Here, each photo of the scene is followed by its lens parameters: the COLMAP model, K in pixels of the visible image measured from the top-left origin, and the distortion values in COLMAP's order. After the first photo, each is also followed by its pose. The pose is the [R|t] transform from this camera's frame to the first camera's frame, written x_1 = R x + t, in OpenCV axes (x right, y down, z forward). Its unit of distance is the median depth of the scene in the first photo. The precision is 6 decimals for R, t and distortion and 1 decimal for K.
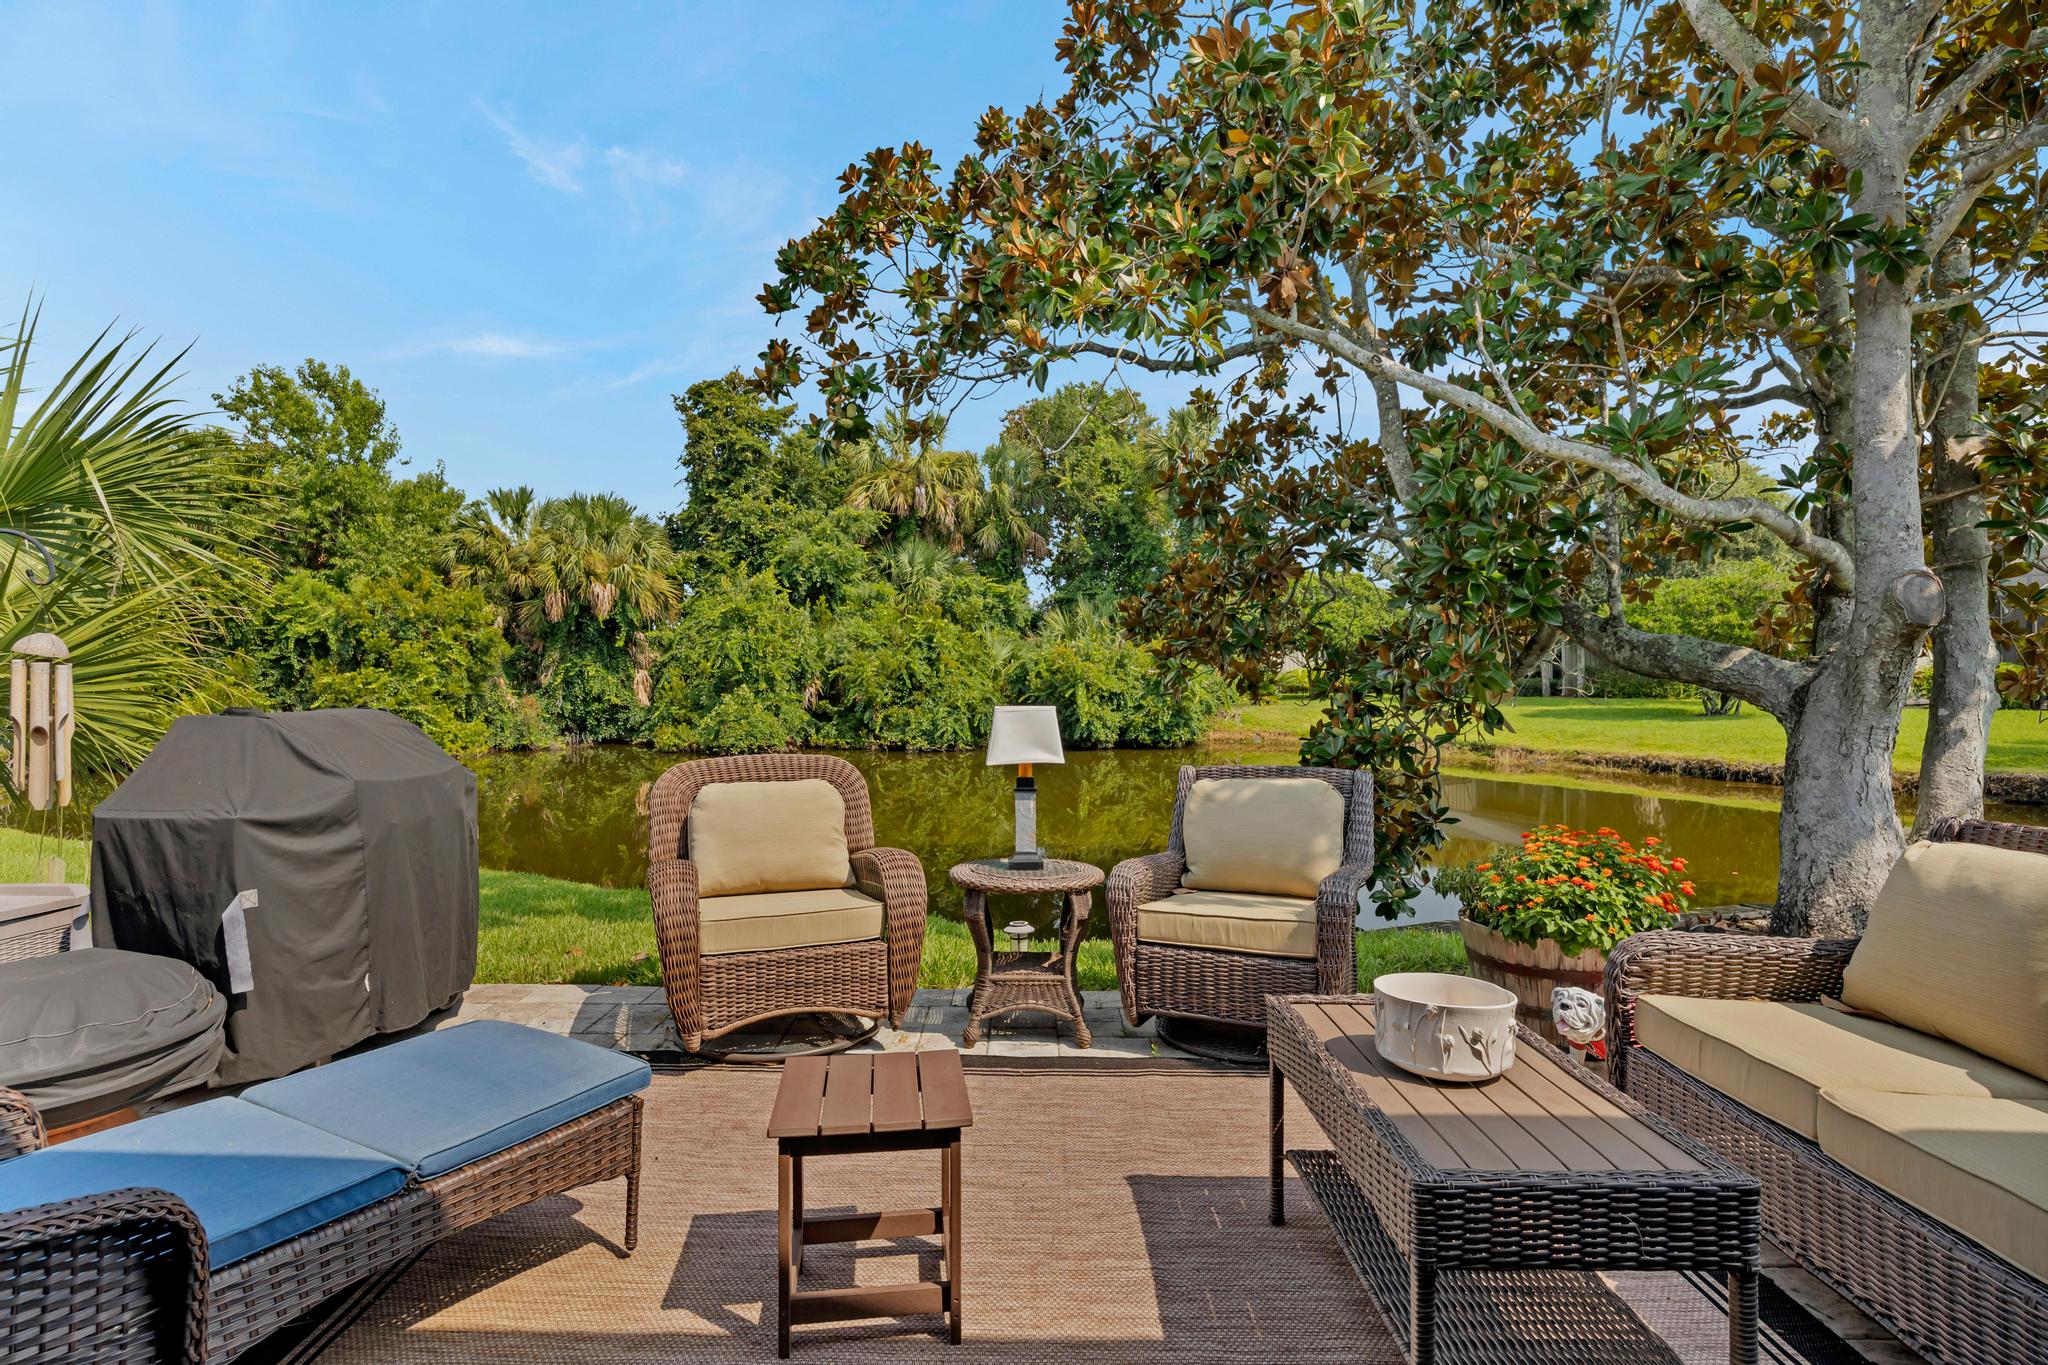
lens RADIAL K [[1052.1, 0, 1020.5], [0, 1052.1, 681.1], [0, 0, 1]] dist [-0.000358, -0.000238]
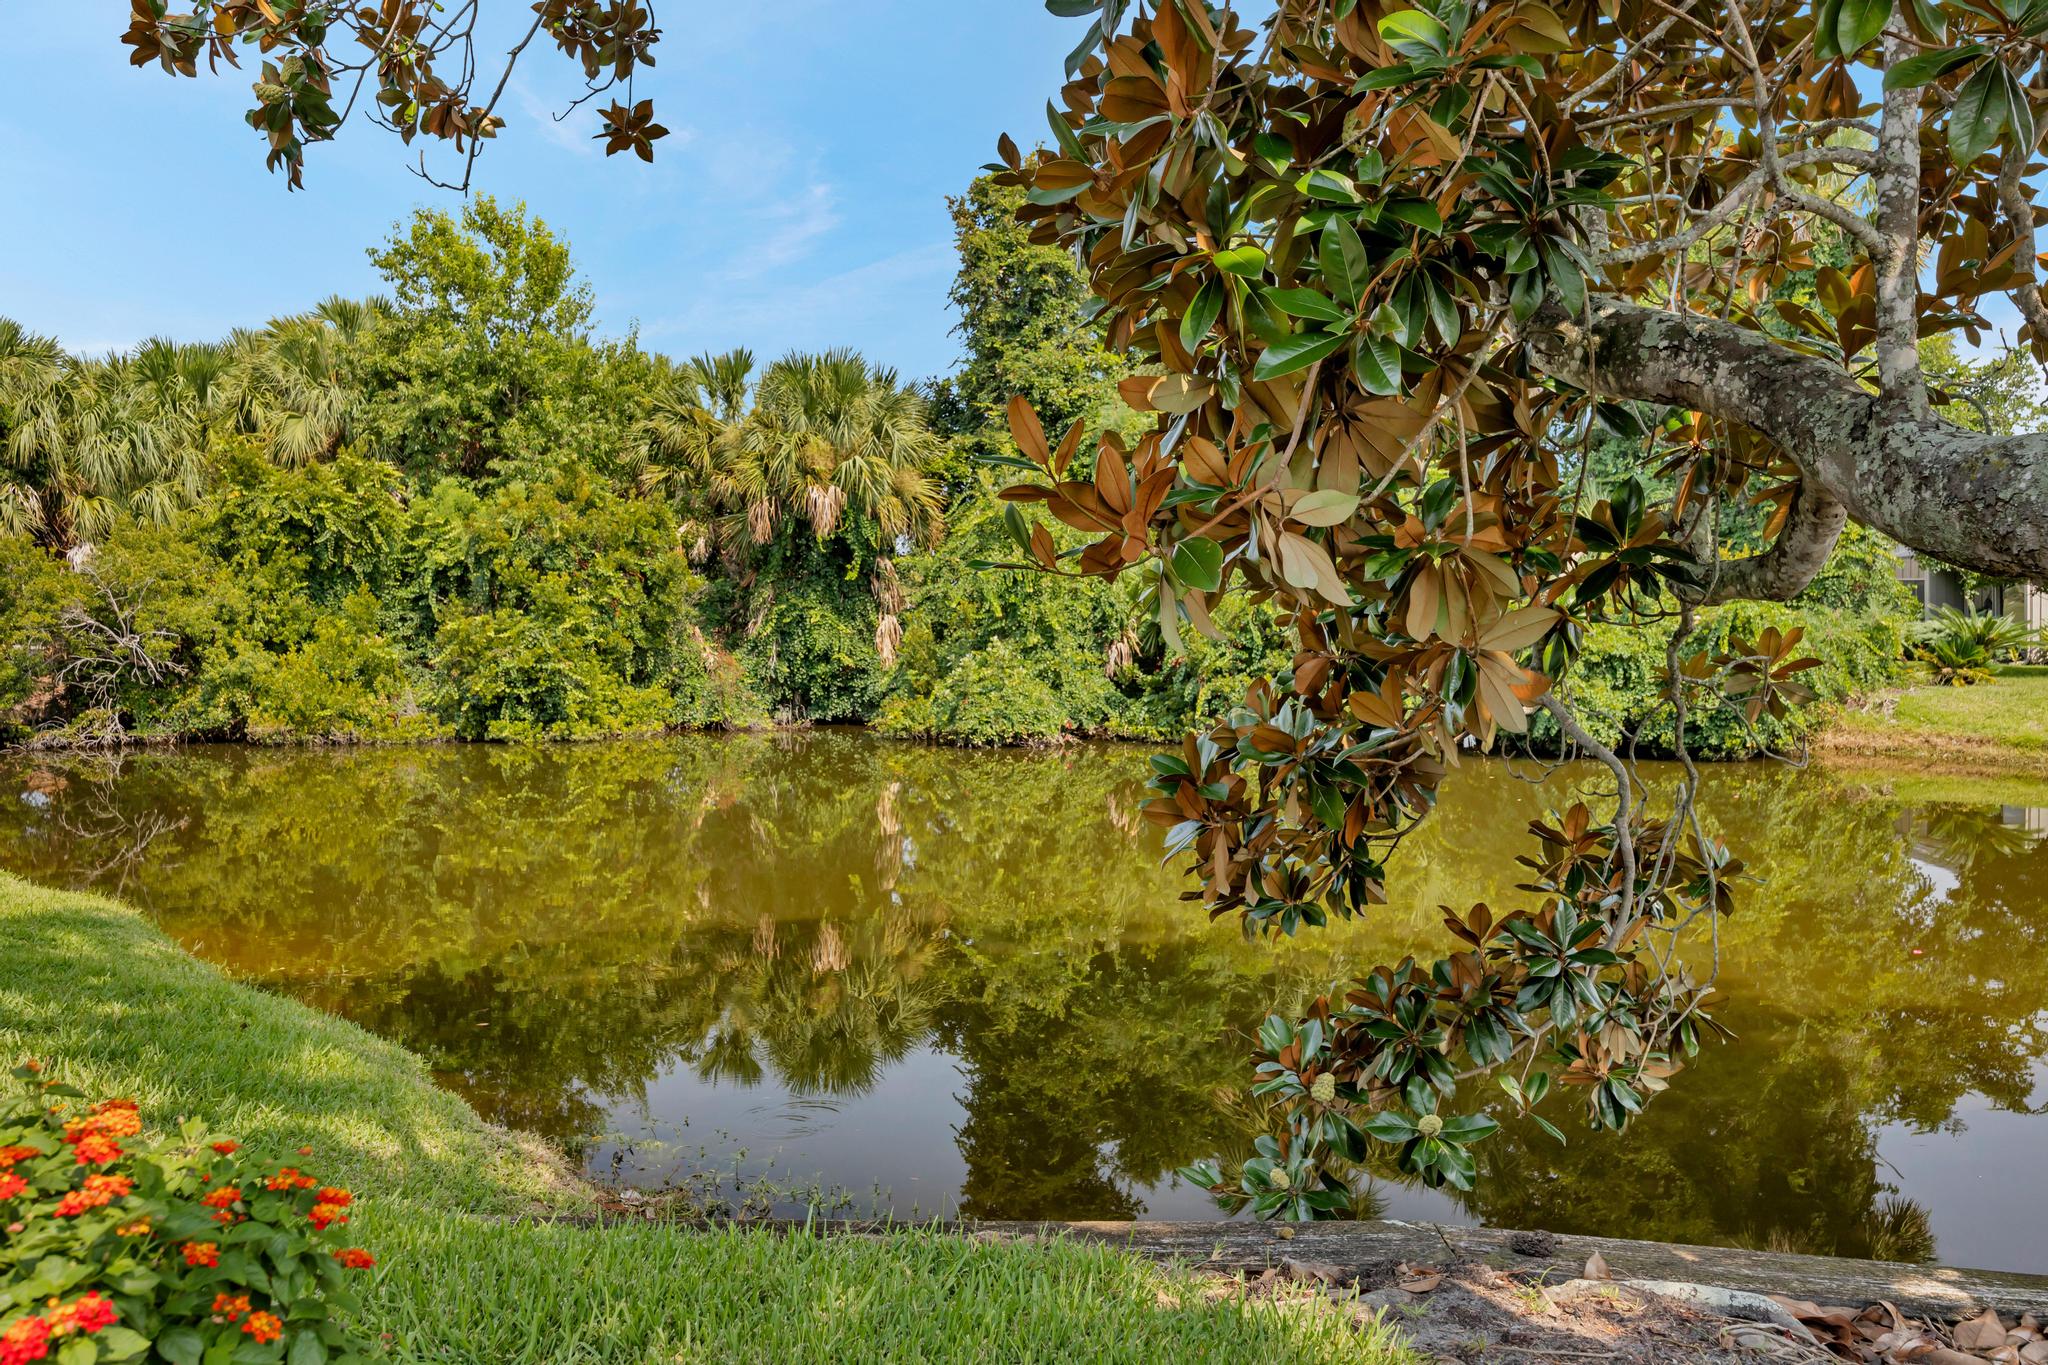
lens RADIAL K [[1613.7, 0, 1024.2], [0, 1613.7, 683.5], [0, 0, 1]] dist [0.002317, 0.001936]
pose [[0.928671, 0.017825, -0.370476, 0.106885], [-0.008265, 0.999591, 0.027376, 0.004267], [0.370813, -0.022361, 0.928438, 0.088033]]
